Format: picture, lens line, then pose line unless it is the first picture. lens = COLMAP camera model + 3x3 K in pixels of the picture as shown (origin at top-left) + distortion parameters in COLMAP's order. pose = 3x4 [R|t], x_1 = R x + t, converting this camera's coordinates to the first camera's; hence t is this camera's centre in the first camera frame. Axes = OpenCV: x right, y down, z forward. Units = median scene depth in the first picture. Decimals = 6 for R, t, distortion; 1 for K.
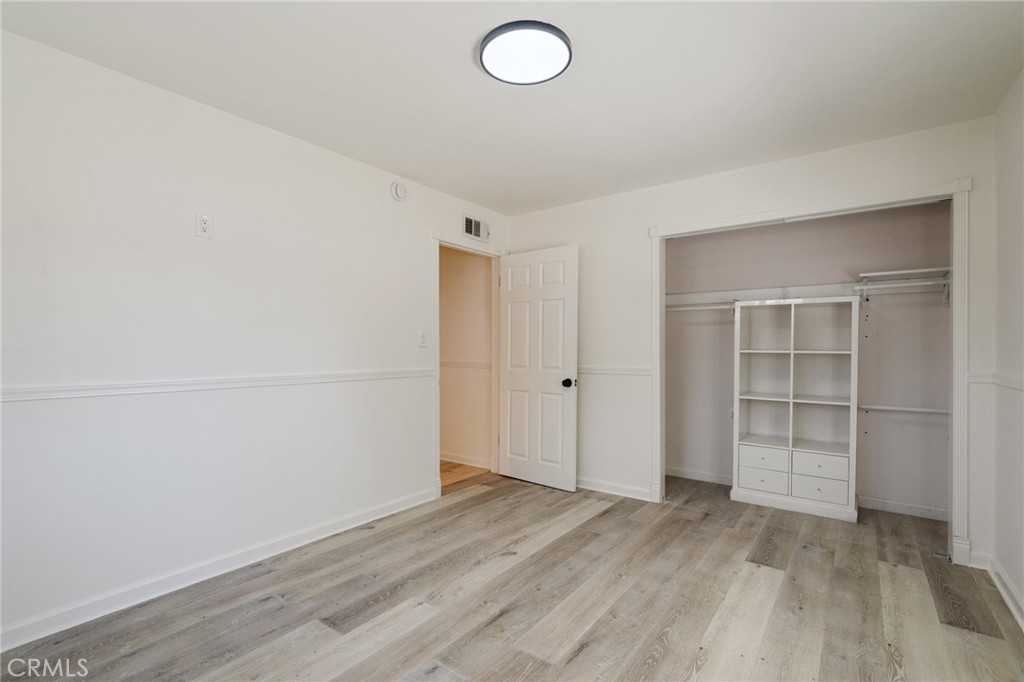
lens RADIAL K [[469.6, 0, 511.9], [0, 469.6, 346.5], [0, 0, 1]] dist [0.001975, 0.000271]
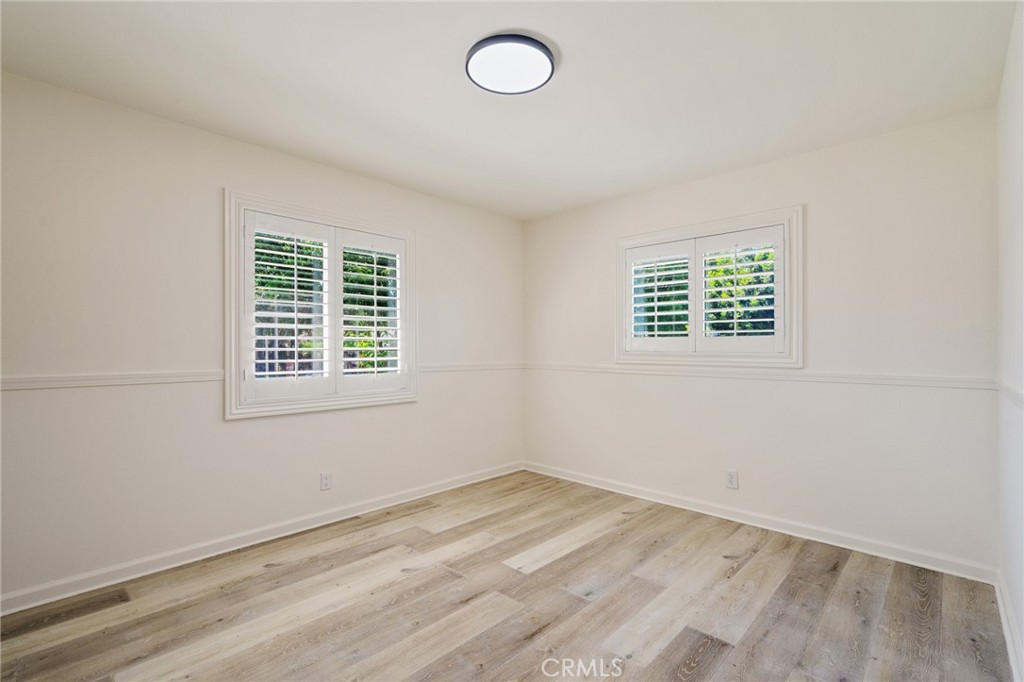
lens RADIAL K [[469.6, 0, 511.5], [0, 469.6, 345.8], [0, 0, 1]] dist [0.001975, 0.000271]
pose [[-0.993336, 0.001337, 0.115246, -0.091751], [0.000098, 0.999942, -0.010755, 0.007950], [-0.115253, -0.010672, -0.993279, 2.000109]]
